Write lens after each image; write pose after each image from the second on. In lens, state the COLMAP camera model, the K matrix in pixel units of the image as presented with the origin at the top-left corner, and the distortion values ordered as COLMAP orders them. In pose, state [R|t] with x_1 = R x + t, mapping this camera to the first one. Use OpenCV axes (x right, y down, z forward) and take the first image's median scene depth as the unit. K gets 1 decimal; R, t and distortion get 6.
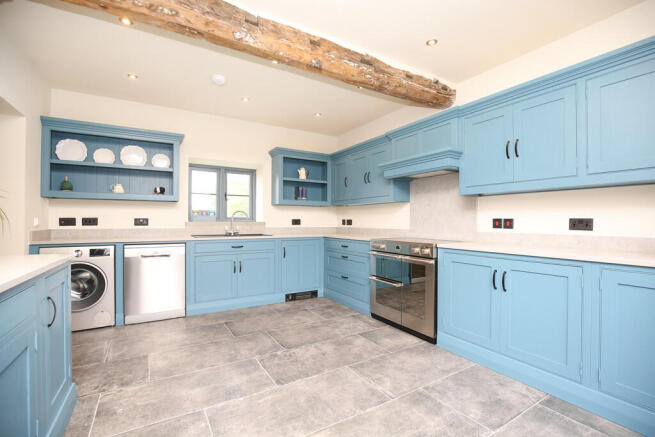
lens RADIAL K [[300.5, 0, 340.3], [0, 300.5, 220.8], [0, 0, 1]] dist [-0.021977, 0.000204]
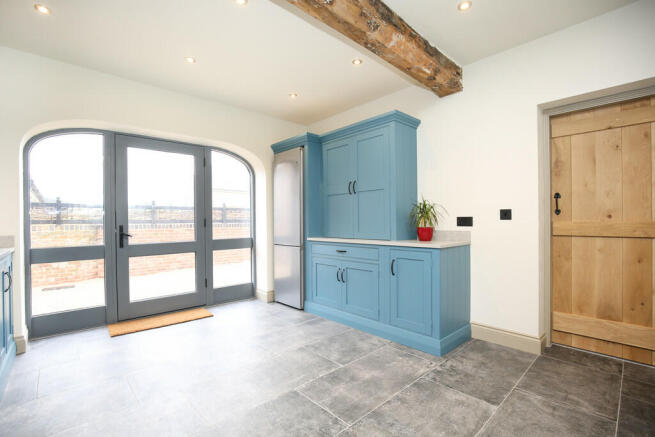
lens RADIAL K [[300.5, 0, 333.6], [0, 300.5, 220.1], [0, 0, 1]] dist [-0.021977, 0.000204]
pose [[-0.982732, 0.003052, -0.185007, -0.094689], [0.004904, 0.999942, -0.009553, 0.002468], [0.184967, -0.010296, -0.982691, 1.224332]]
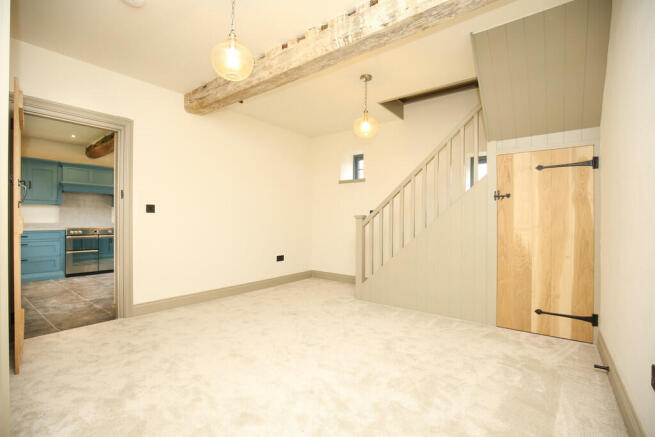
lens RADIAL K [[300.5, 0, 326.0], [0, 300.5, 219.9], [0, 0, 1]] dist [-0.021977, 0.000204]
pose [[-0.346884, -0.001831, 0.937906, -1.979616], [-0.006016, 0.999982, -0.000273, 0.004854], [-0.937889, -0.005737, -0.346889, 0.256242]]
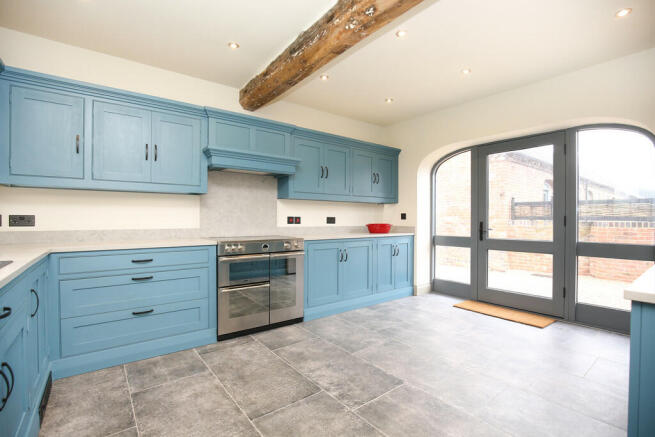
lens RADIAL K [[300.5, 0, 326.2], [0, 300.5, 220.0], [0, 0, 1]] dist [-0.021977, 0.000204]
pose [[-0.084617, -0.013276, 0.996325, -0.735603], [-0.009476, 0.999877, 0.012519, -0.009478], [-0.996369, -0.008382, -0.084732, 0.835133]]
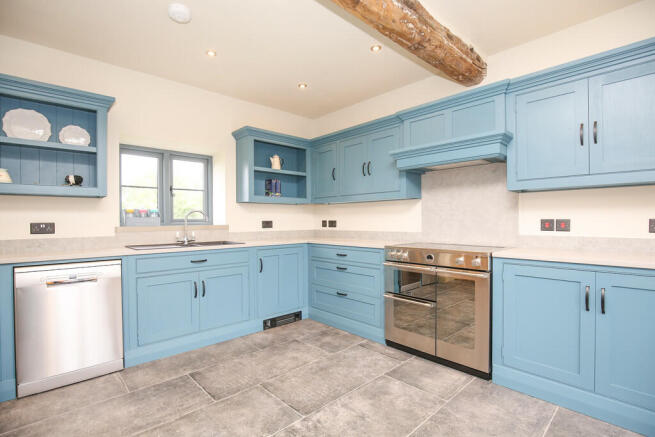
lens RADIAL K [[313.7, 0, 339.3], [0, 313.7, 222.3], [0, 0, 1]] dist [-0.029466, 0.006791]
pose [[0.979263, -0.010561, 0.202319, -0.189821], [0.008939, 0.999920, 0.008927, -0.010406], [-0.202397, -0.006934, 0.979279, 0.237337]]
